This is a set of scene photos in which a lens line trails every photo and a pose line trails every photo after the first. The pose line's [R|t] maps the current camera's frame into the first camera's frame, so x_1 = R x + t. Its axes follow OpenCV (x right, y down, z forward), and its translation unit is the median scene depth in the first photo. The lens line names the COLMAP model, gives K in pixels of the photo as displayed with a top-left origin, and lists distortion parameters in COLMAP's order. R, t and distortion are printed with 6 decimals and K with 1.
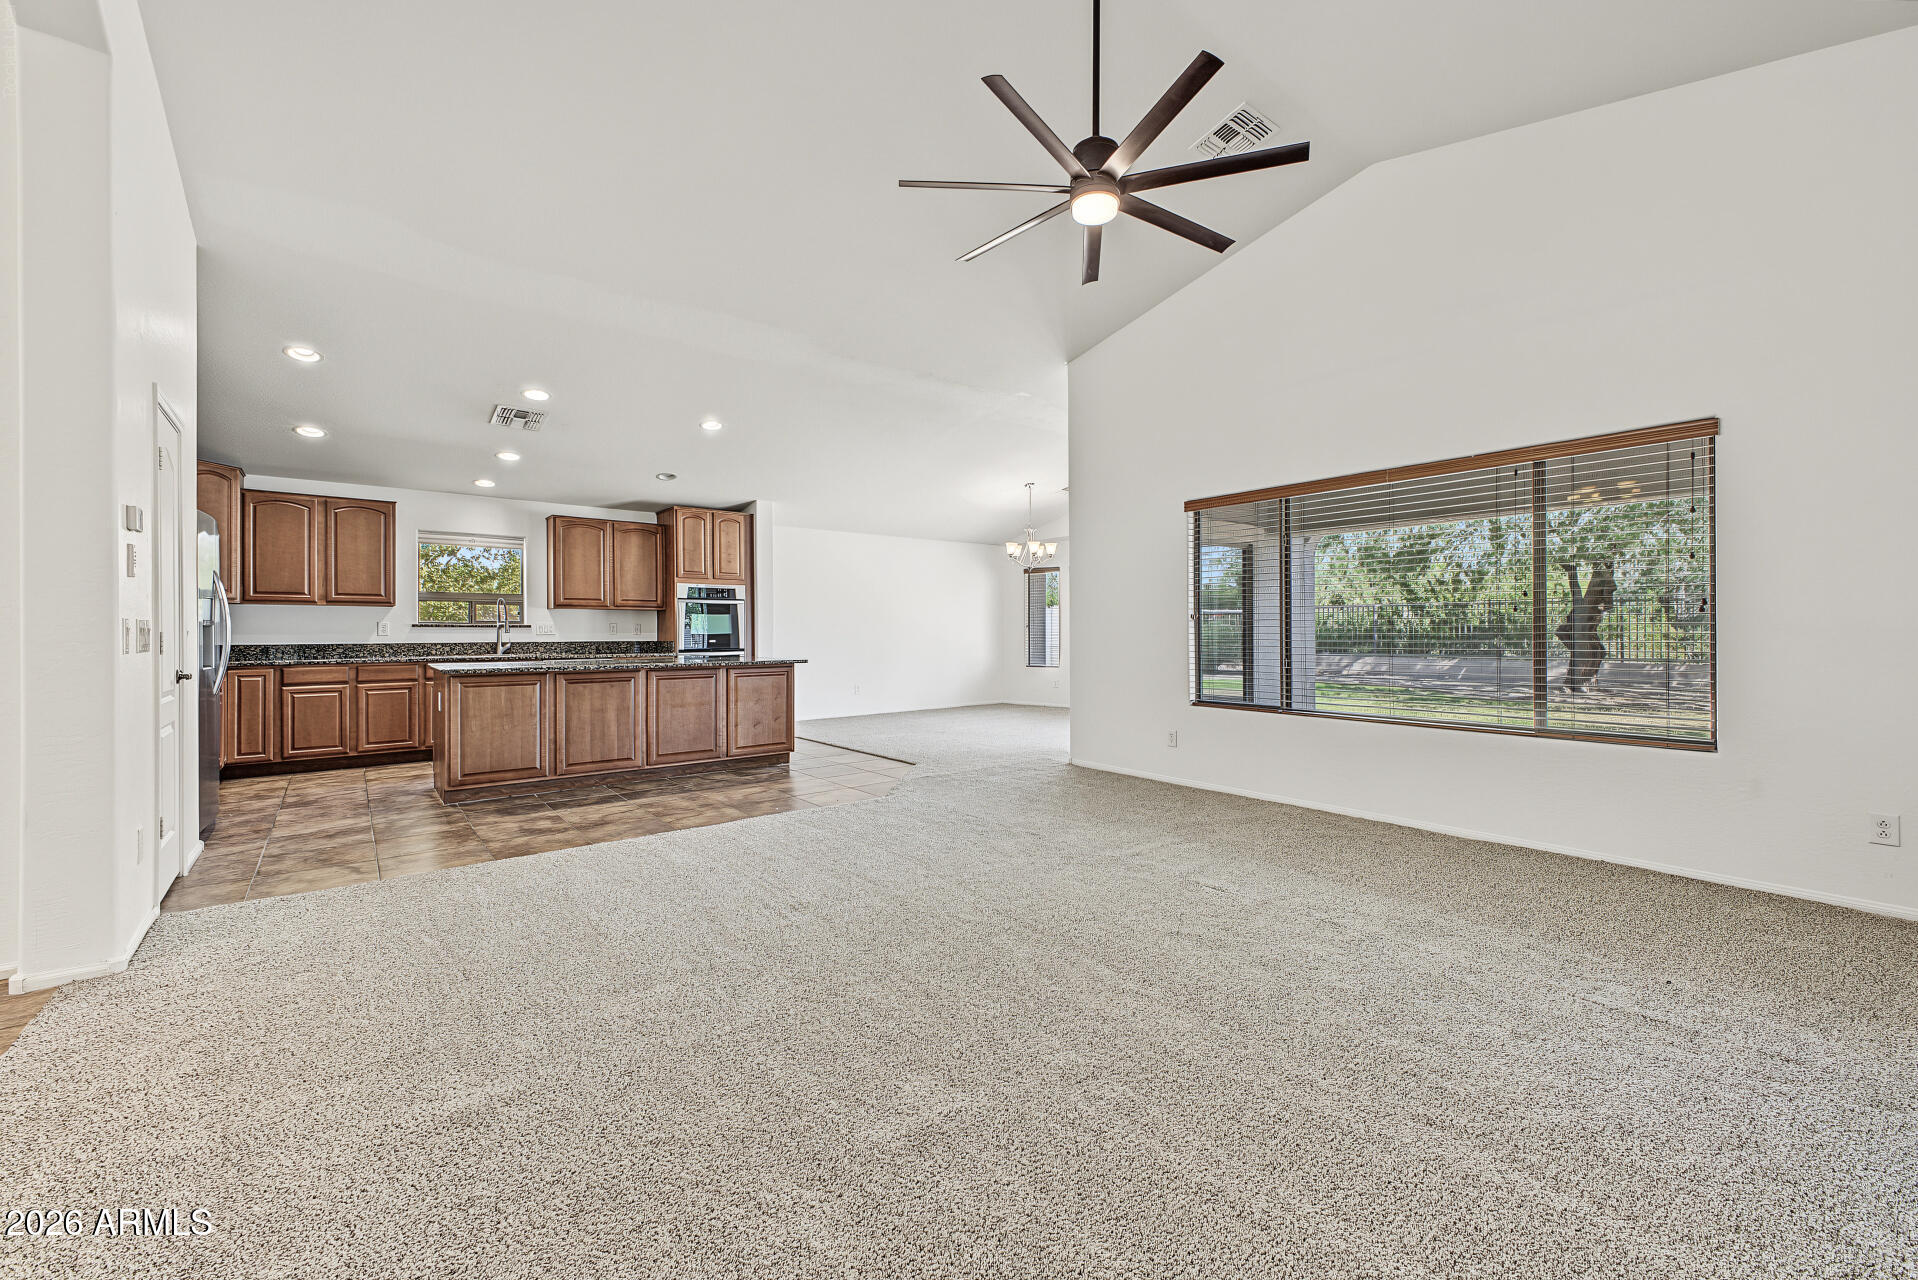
lens RADIAL K [[764.3, 0, 964.8], [0, 764.3, 631.9], [0, 0, 1]] dist [0.014873, -0.000128]
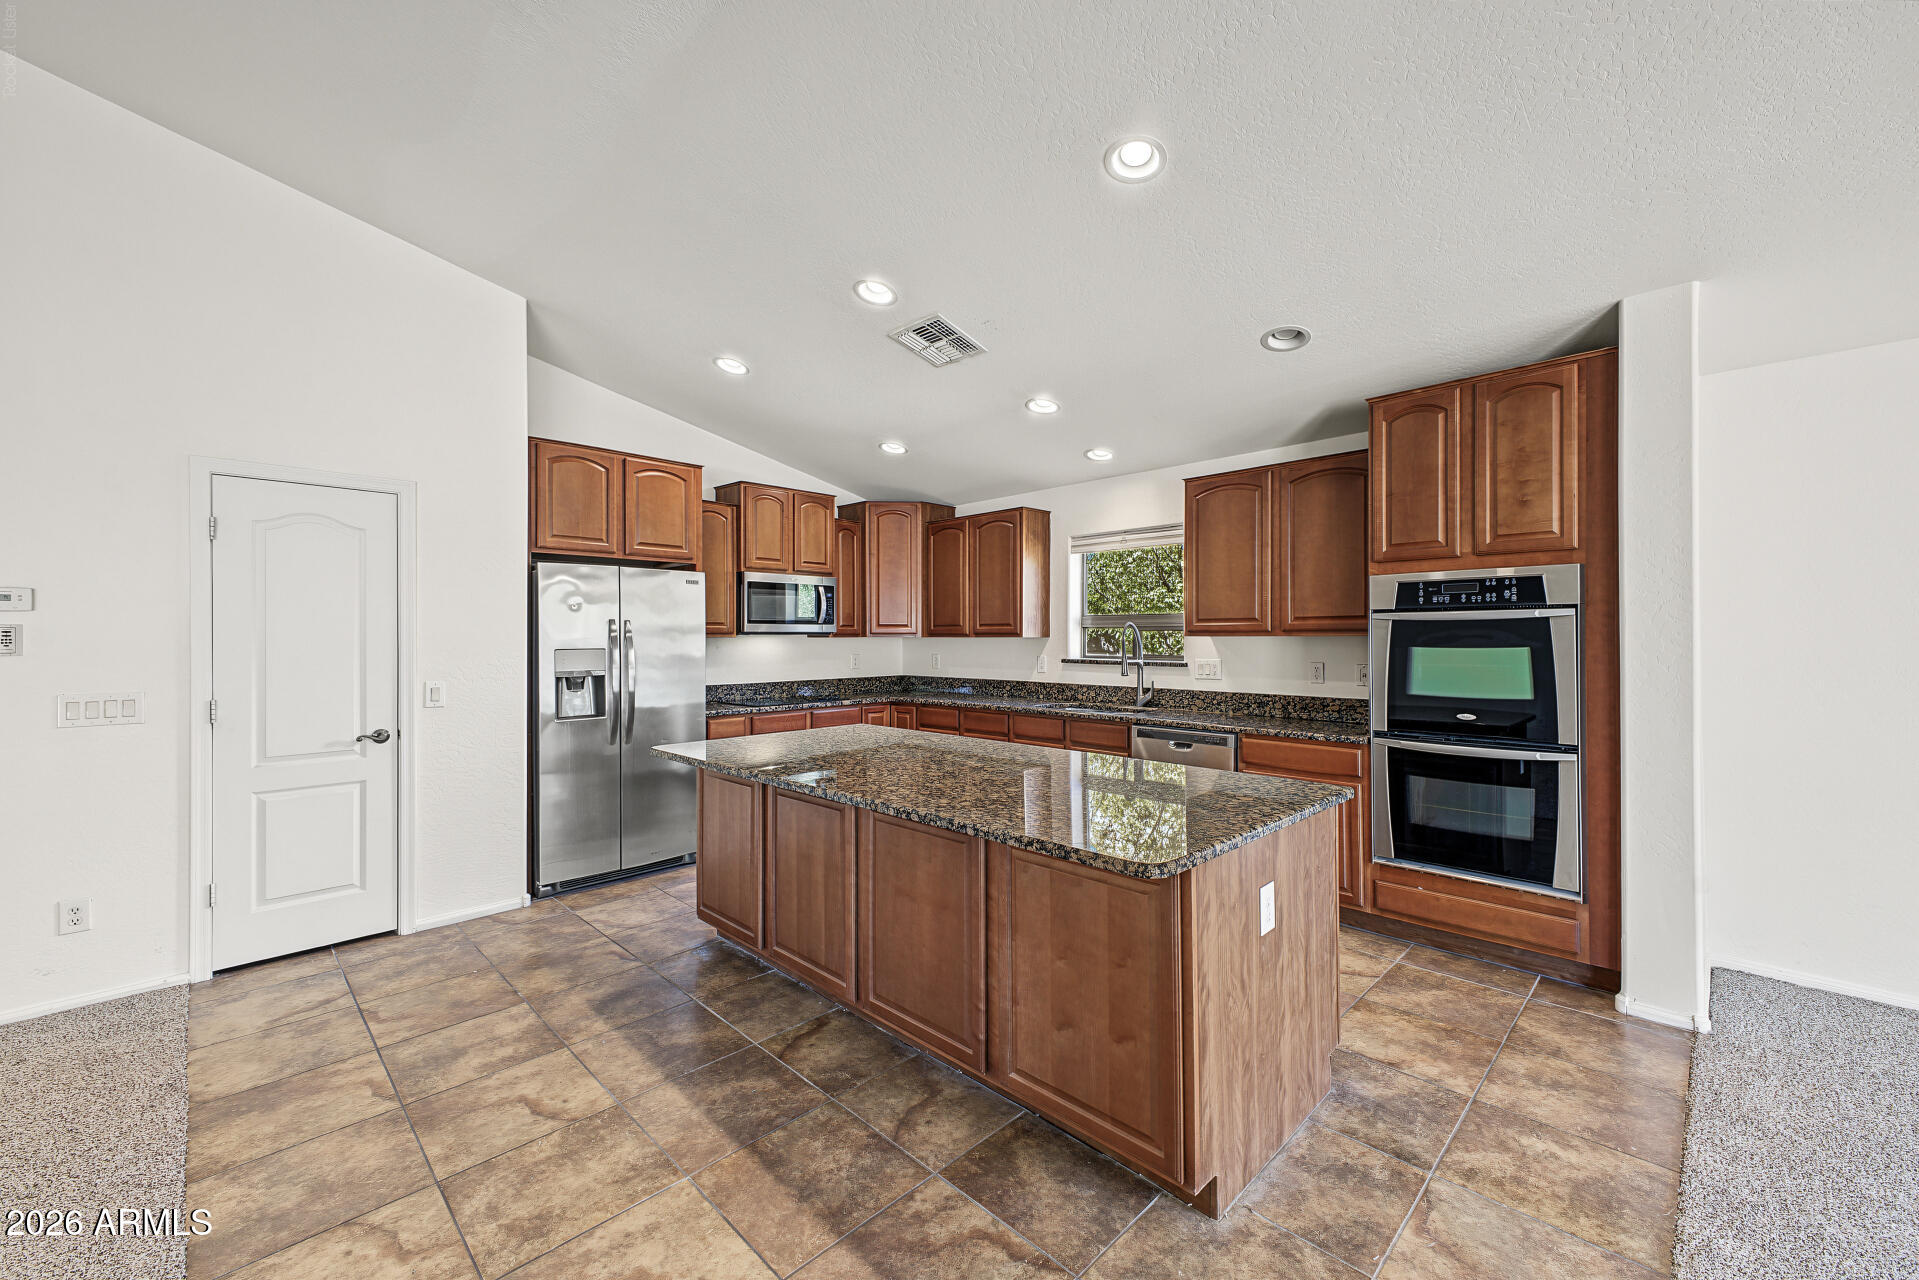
lens RADIAL K [[764.7, 0, 965.3], [0, 764.7, 631.9], [0, 0, 1]] dist [0.014873, -0.000128]
pose [[0.111121, -0.003763, -0.993800, 0.033989], [0.003842, 0.999987, -0.003357, -0.035137], [0.993800, -0.003445, 0.111134, 0.814533]]
